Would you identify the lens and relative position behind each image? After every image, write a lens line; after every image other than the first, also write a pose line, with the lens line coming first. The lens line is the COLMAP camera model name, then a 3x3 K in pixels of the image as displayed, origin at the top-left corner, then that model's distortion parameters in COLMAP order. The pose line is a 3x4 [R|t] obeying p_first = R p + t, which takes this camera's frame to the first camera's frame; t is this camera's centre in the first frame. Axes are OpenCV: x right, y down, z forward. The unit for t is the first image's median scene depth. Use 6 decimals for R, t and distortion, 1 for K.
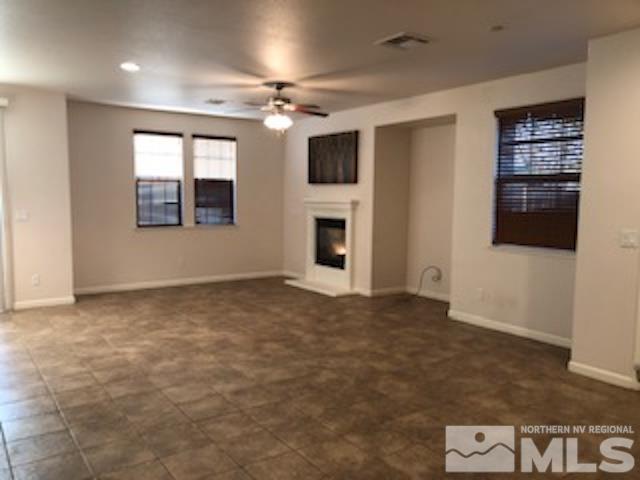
lens RADIAL K [[523.6, 0, 316.2], [0, 523.6, 242.4], [0, 0, 1]] dist [0.024636, -0.011694]
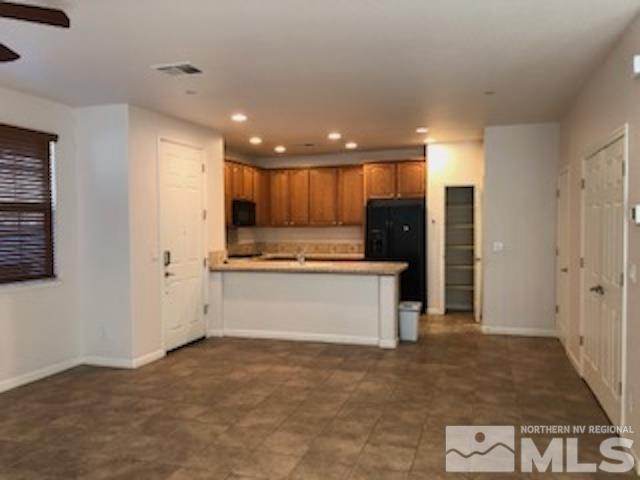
lens RADIAL K [[523.6, 0, 314.1], [0, 523.6, 238.9], [0, 0, 1]] dist [0.024636, -0.011694]
pose [[-0.606614, -0.027011, 0.794538, -0.539081], [0.075419, 0.992960, 0.091337, -0.098279], [-0.791411, 0.115330, -0.600306, 1.004980]]
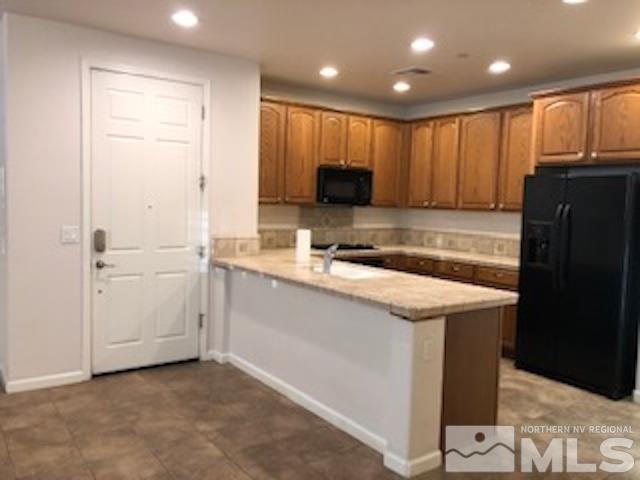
lens RADIAL K [[523.6, 0, 320.6], [0, 523.6, 232.3], [0, 0, 1]] dist [0.024636, -0.011694]
pose [[-0.023891, -0.070698, 0.997212, -0.274441], [0.059457, 0.995630, 0.072010, -0.036899], [-0.997945, 0.061012, -0.019583, 0.362028]]
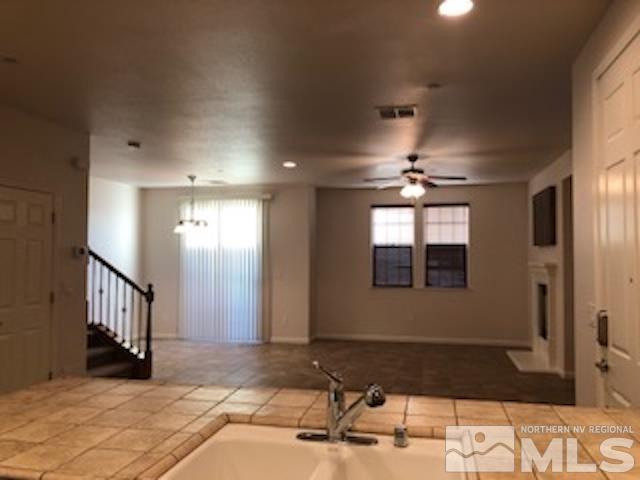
lens RADIAL K [[523.6, 0, 315.4], [0, 523.6, 228.8], [0, 0, 1]] dist [0.024636, -0.011694]
pose [[0.669661, -0.048652, -0.741072, 0.584816], [-0.061868, 0.990729, -0.120949, -0.009462], [0.740086, 0.126843, 0.660442, 0.147495]]
